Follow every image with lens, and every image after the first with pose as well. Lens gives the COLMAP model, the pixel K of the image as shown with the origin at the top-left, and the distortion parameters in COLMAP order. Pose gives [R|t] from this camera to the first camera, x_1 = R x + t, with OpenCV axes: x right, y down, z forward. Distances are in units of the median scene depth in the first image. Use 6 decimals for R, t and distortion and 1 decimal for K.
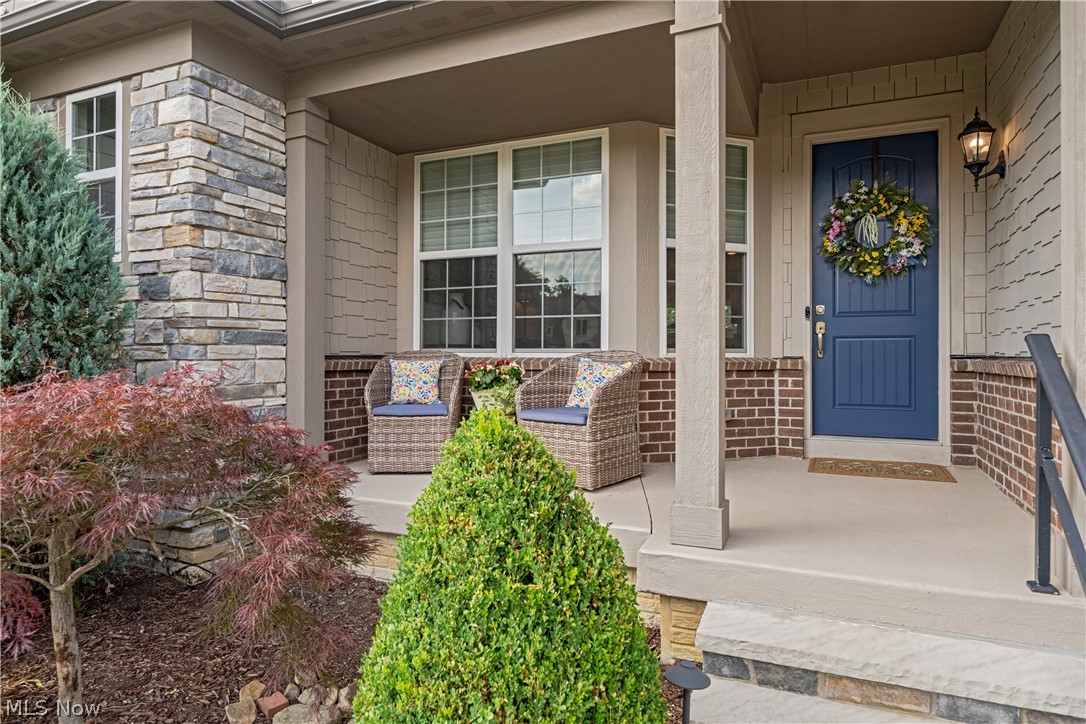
lens RADIAL K [[617.4, 0, 537.8], [0, 617.4, 352.9], [0, 0, 1]] dist [-0.006747, 0.000360]
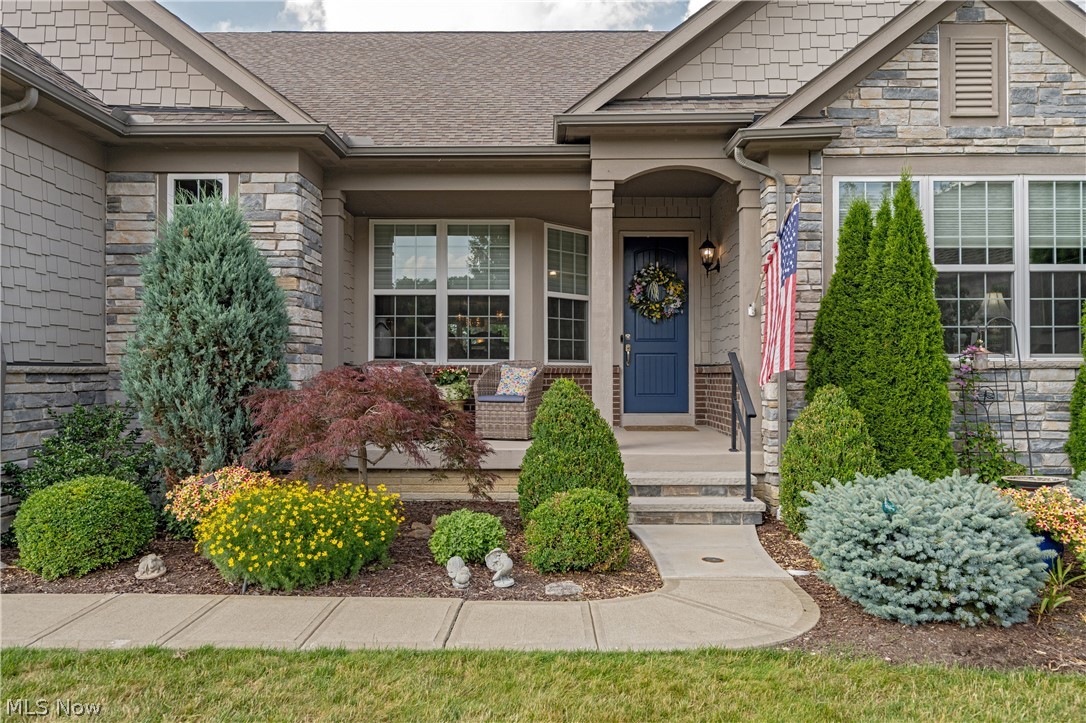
lens RADIAL K [[750.0, 0, 544.1], [0, 750.0, 363.6], [0, 0, 1]] dist [0.002649, 0.000963]
pose [[0.910625, 0.004933, 0.413204, -0.635338], [0.000306, 0.999920, -0.012612, 0.029473], [-0.413234, 0.011612, 0.910551, -0.813141]]
